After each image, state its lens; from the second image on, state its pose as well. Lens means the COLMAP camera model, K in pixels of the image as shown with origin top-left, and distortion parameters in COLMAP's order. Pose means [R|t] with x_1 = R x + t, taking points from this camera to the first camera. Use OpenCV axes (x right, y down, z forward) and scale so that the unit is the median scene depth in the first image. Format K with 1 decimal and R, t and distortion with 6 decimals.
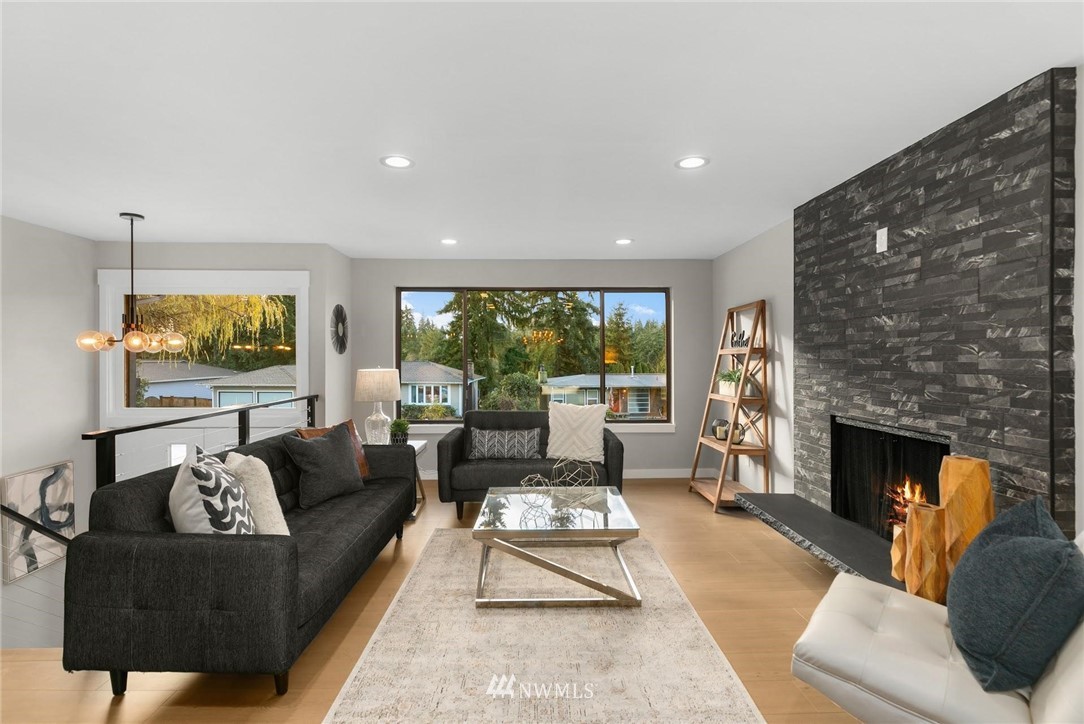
lens RADIAL K [[521.2, 0, 539.1], [0, 521.2, 355.6], [0, 0, 1]] dist [-0.003012, 0.001718]
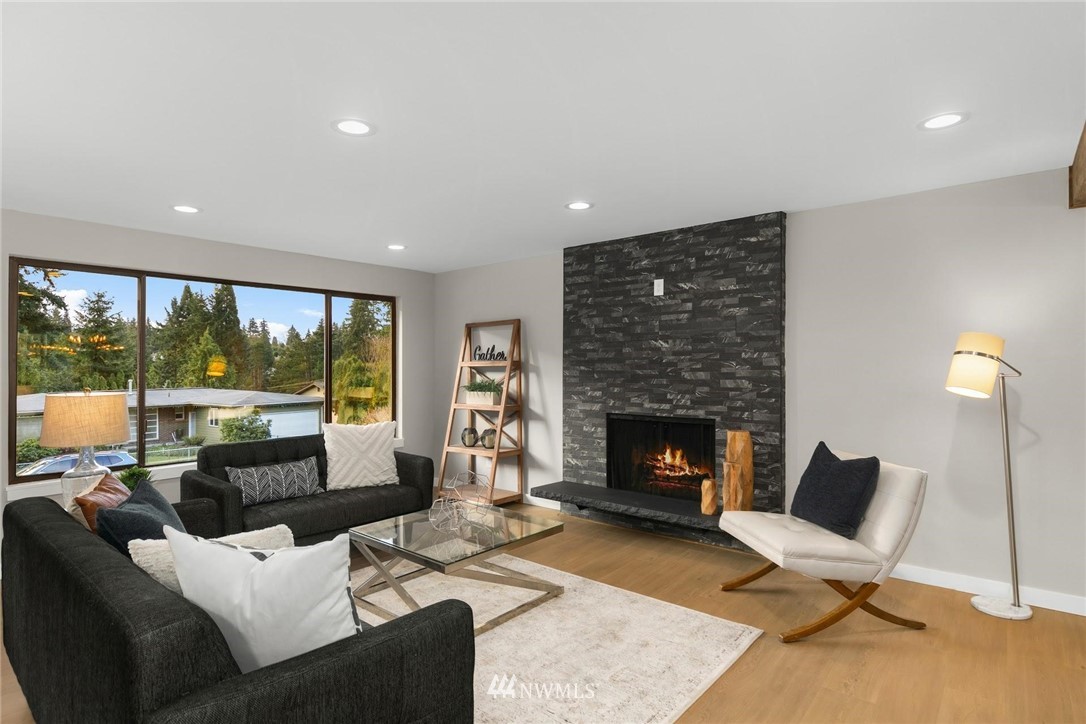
lens RADIAL K [[557.0, 0, 548.1], [0, 557.0, 362.2], [0, 0, 1]] dist [-0.003672, -0.000393]
pose [[0.667717, -0.001424, 0.744414, -0.624627], [0.004518, 0.999988, -0.002140, -0.012862], [-0.744402, 0.004792, 0.667715, 0.187217]]
